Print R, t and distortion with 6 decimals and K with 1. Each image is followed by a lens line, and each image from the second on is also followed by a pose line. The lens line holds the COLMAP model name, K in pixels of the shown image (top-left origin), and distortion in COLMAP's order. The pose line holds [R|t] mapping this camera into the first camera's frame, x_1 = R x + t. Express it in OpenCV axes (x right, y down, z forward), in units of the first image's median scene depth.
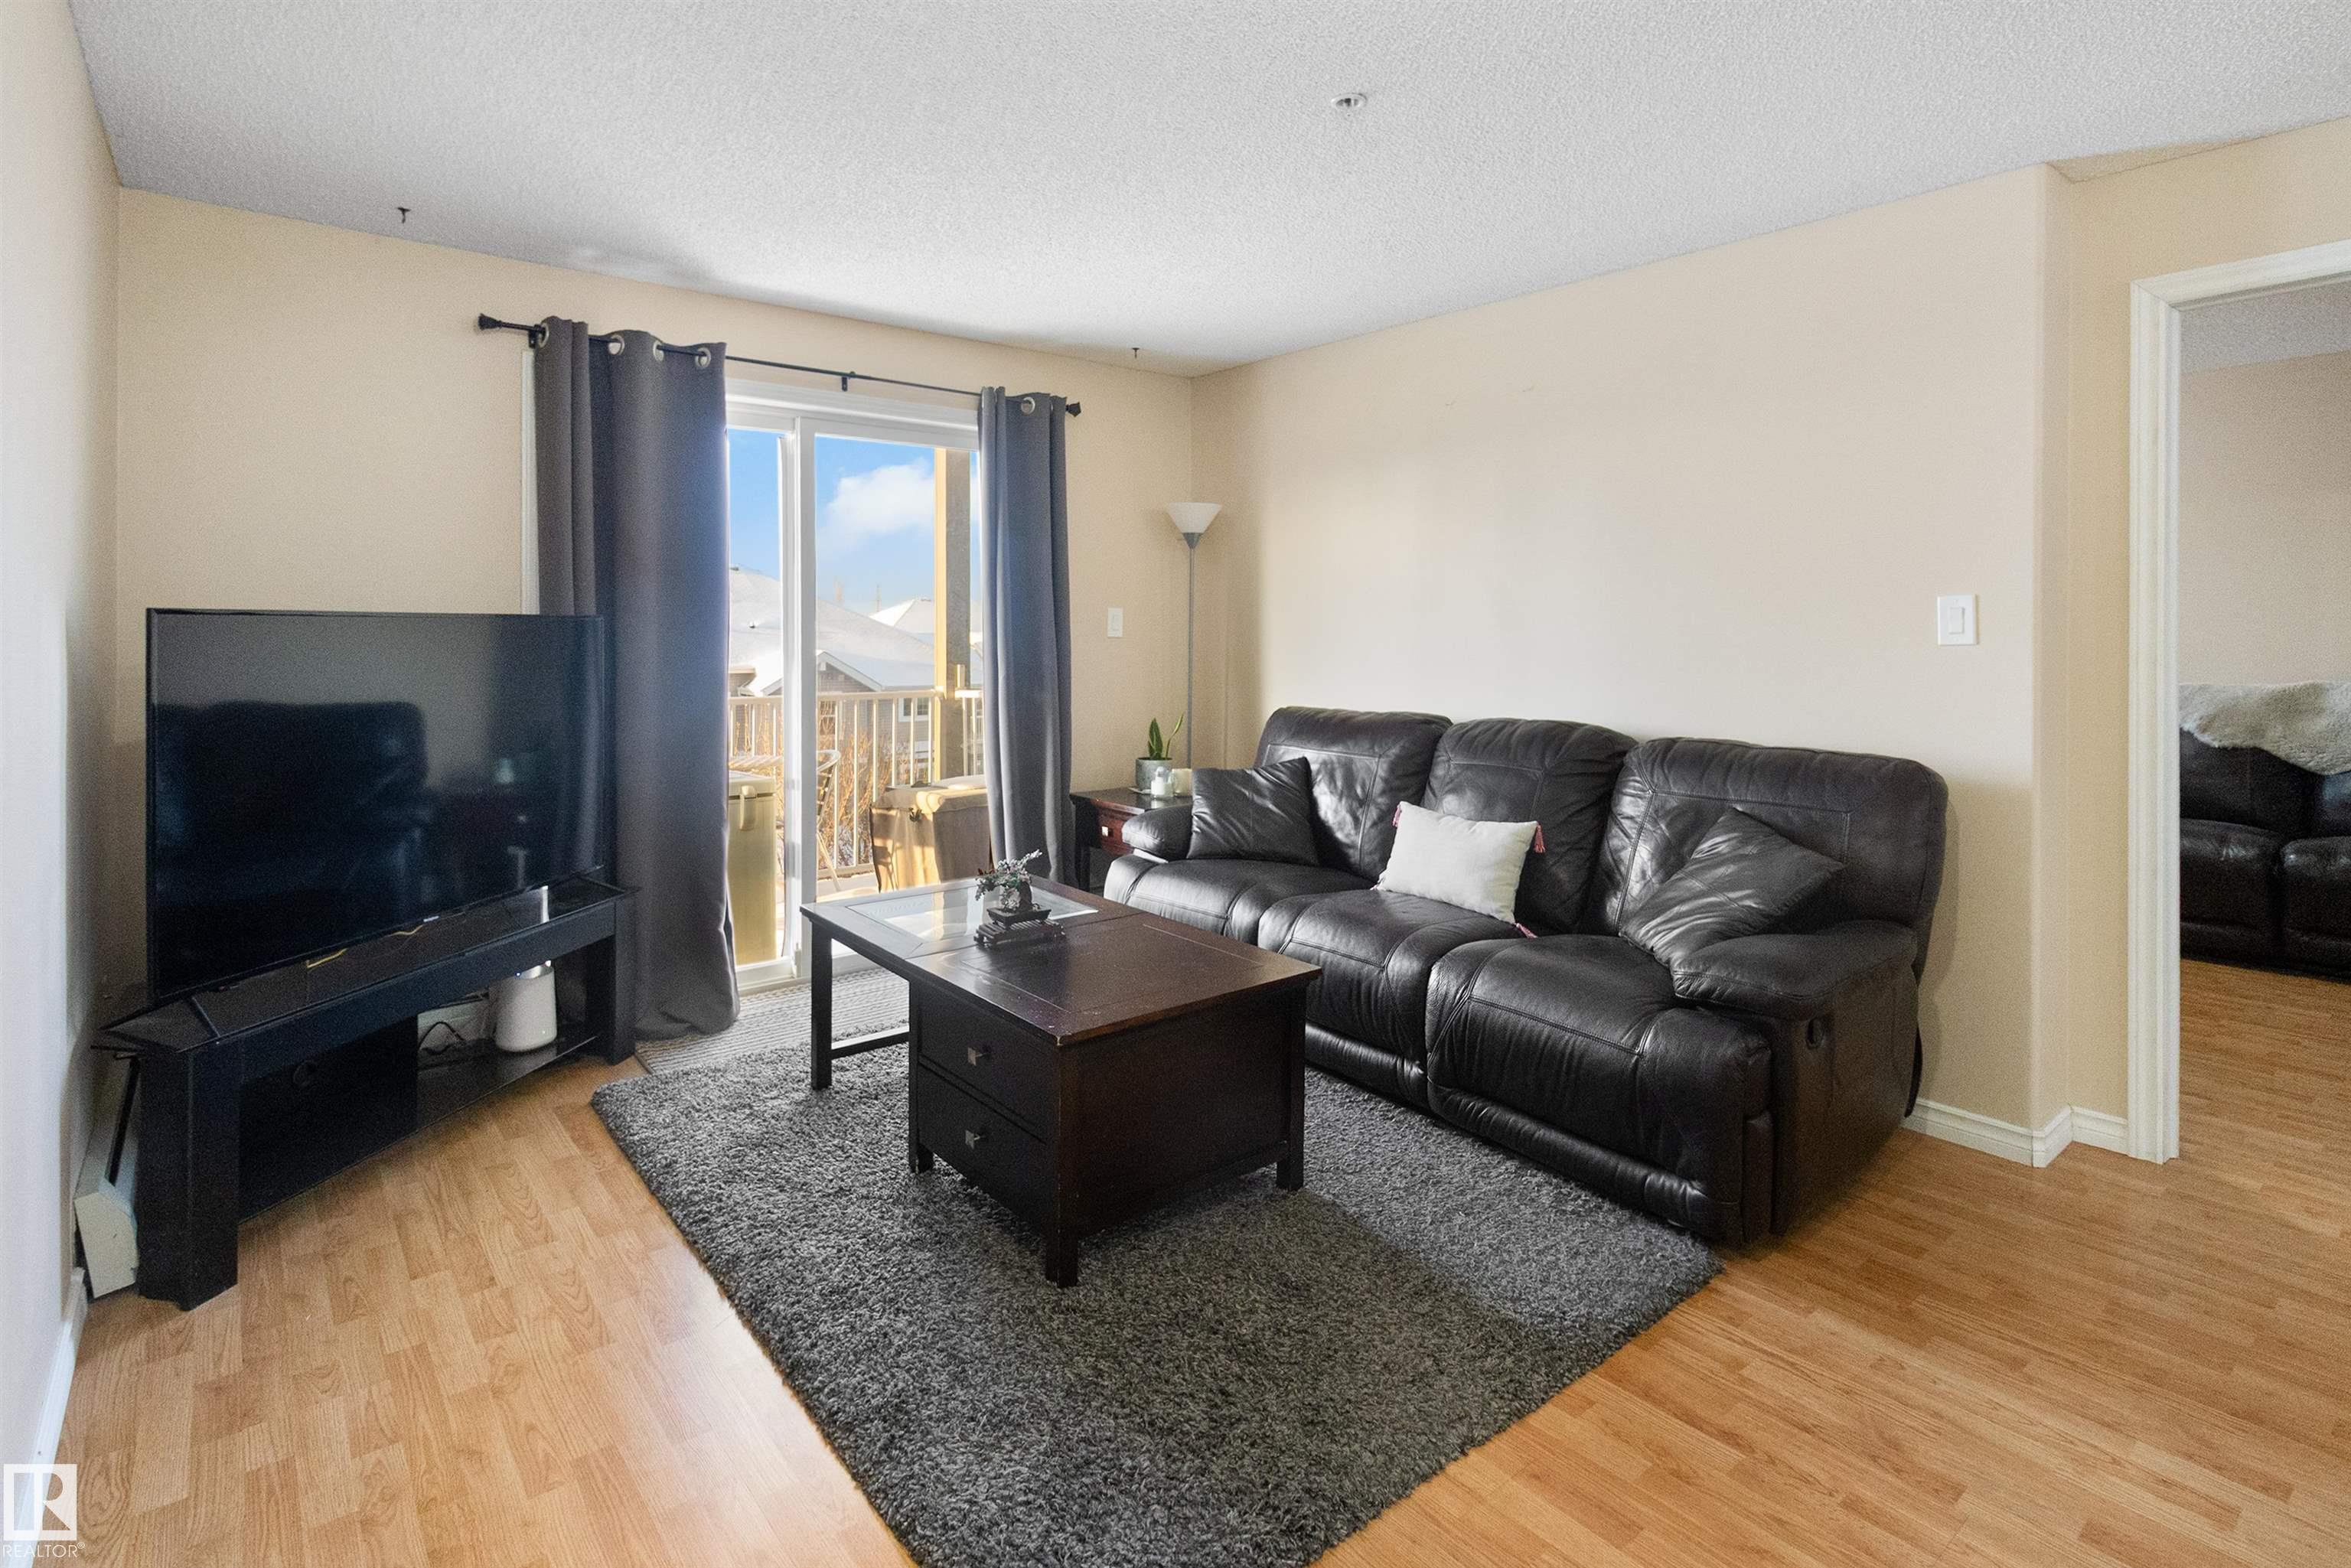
lens RADIAL K [[1165.6, 0, 1156.4], [0, 1165.6, 642.1], [0, 0, 1]] dist [-0.010359, 0.003261]
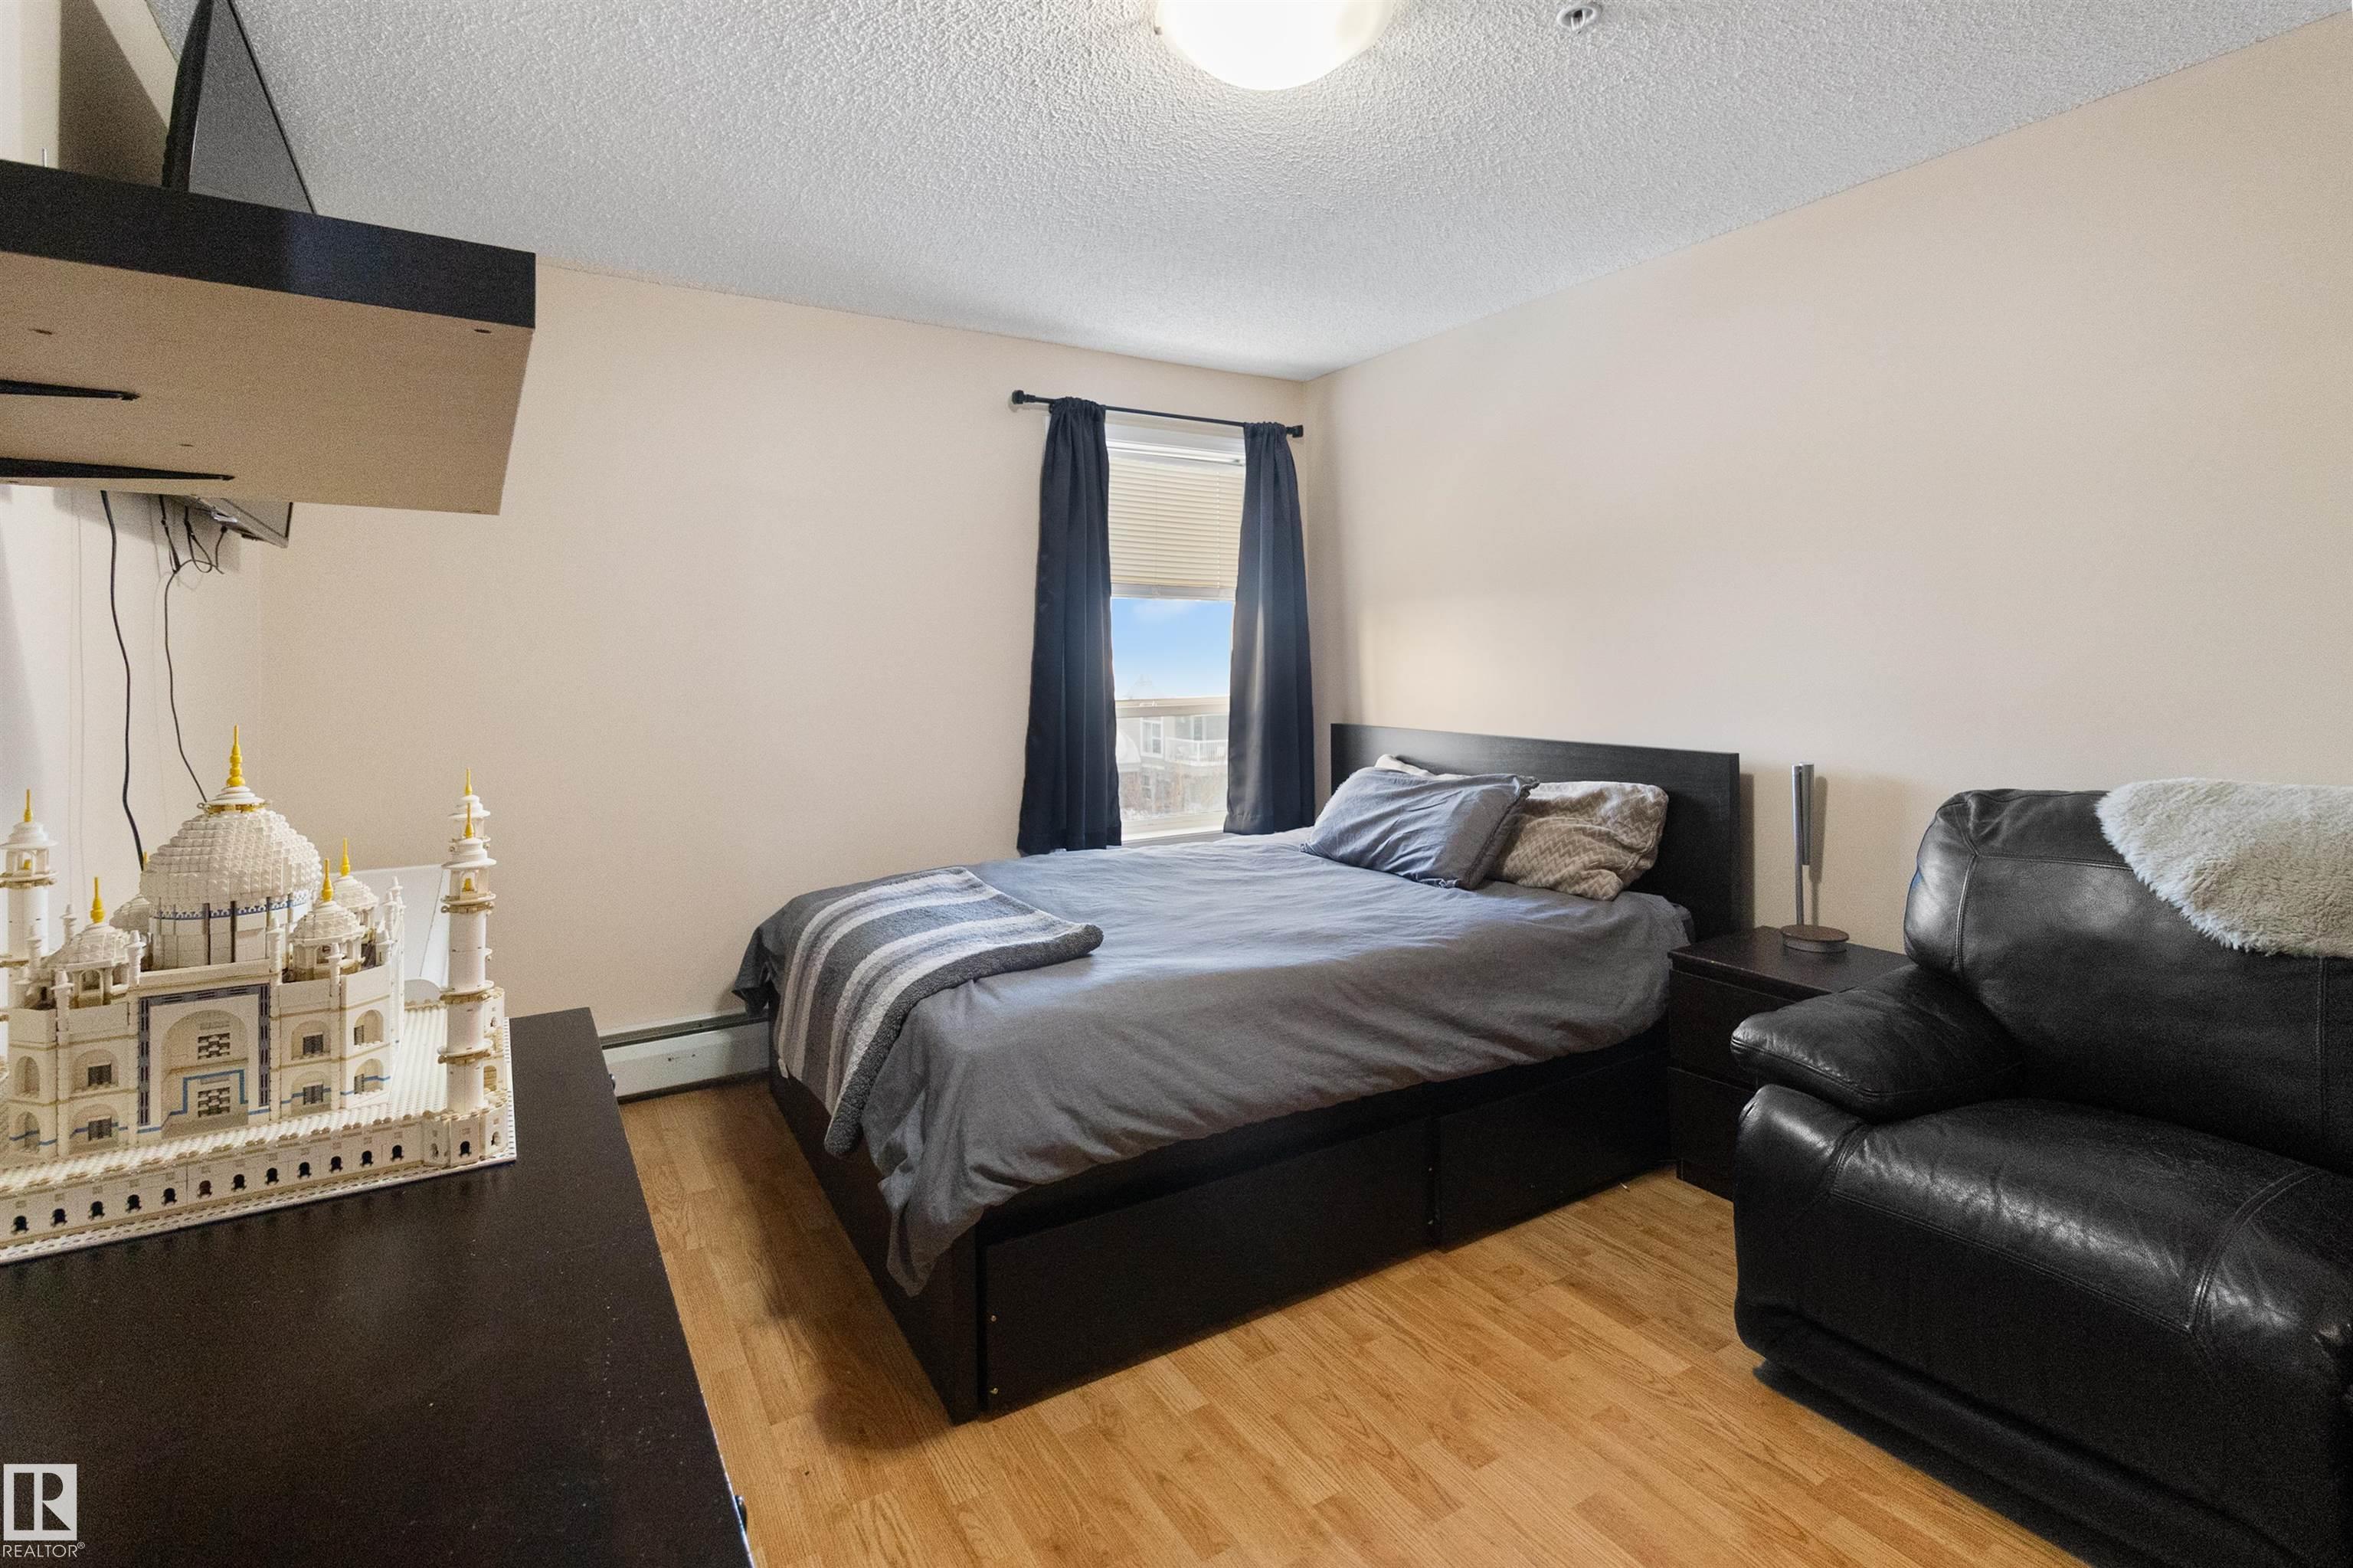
lens RADIAL K [[1121.0, 0, 1160.3], [0, 1121.0, 645.2], [0, 0, 1]] dist [0.002697, -0.001806]
pose [[0.991071, -0.006472, -0.133179, 0.997916], [0.003543, 0.999747, -0.022215, -0.011232], [0.133289, 0.021545, 0.990843, 0.938982]]
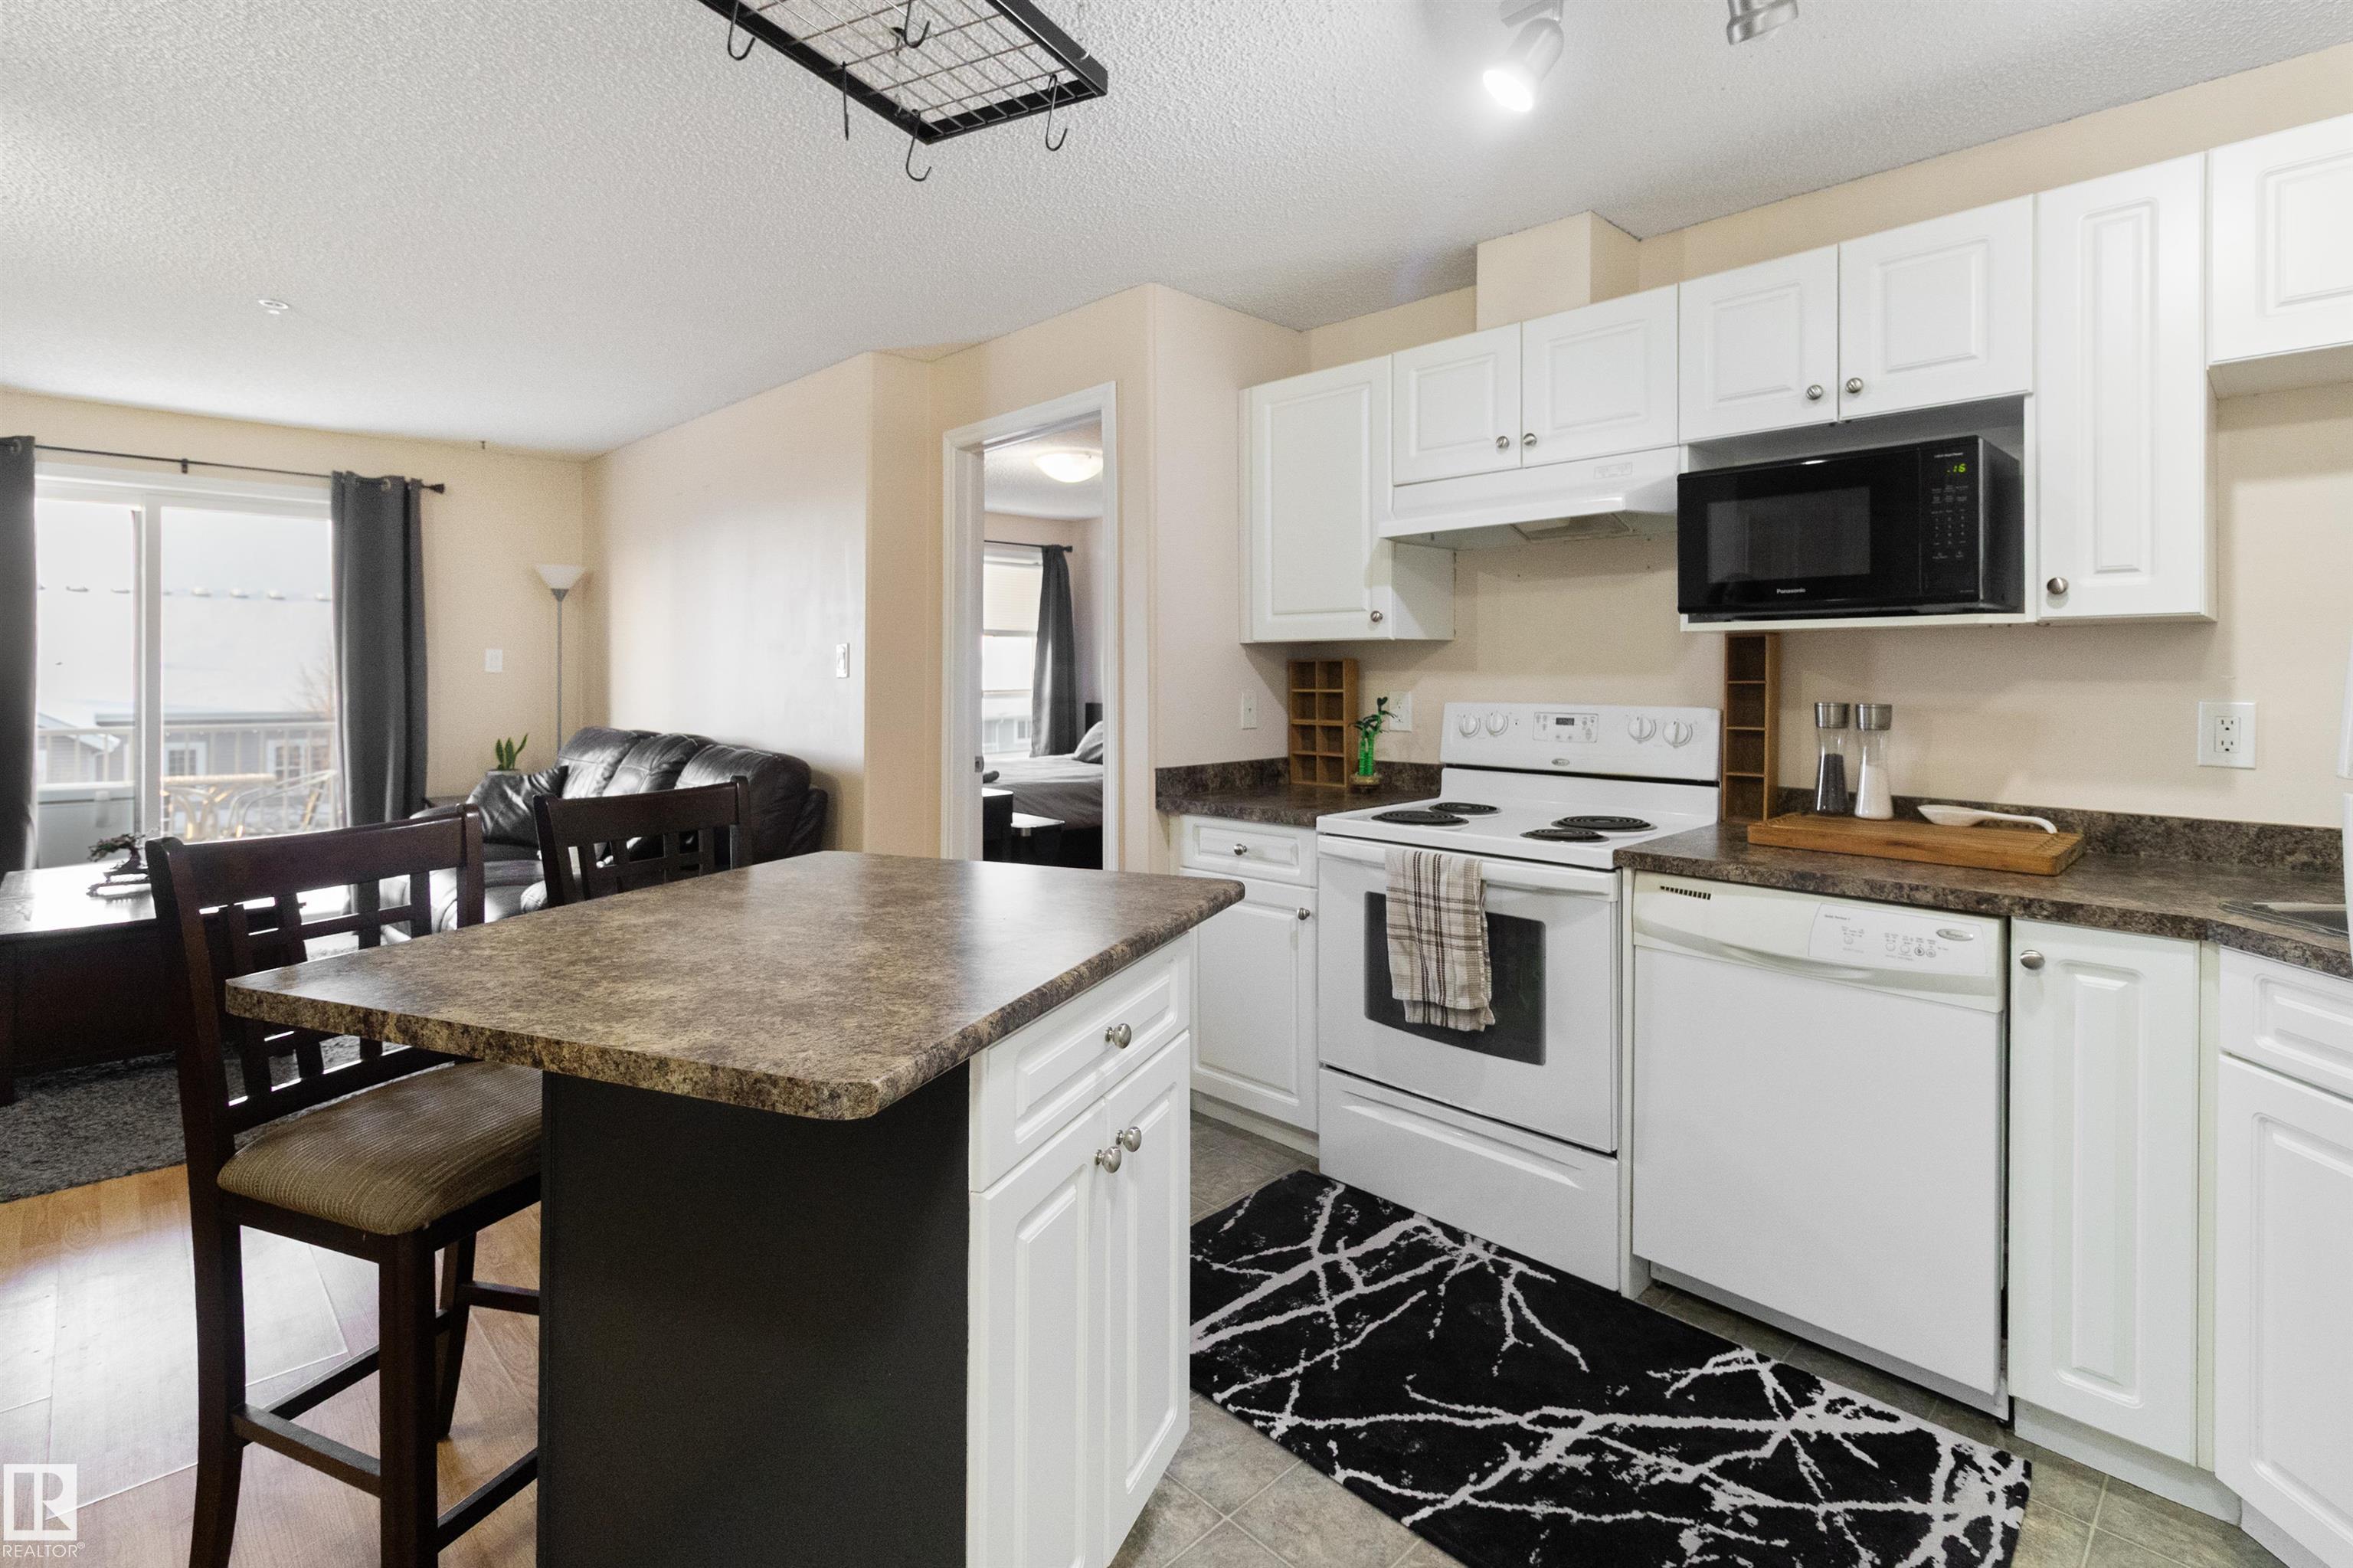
lens RADIAL K [[1121.0, 0, 1182.7], [0, 1121.0, 666.3], [0, 0, 1]] dist [0.002697, -0.001806]
pose [[0.994590, 0.005103, 0.103758, 0.973386], [-0.003560, 0.999880, -0.015045, 0.008169], [-0.103822, 0.014594, 0.994489, -0.438801]]
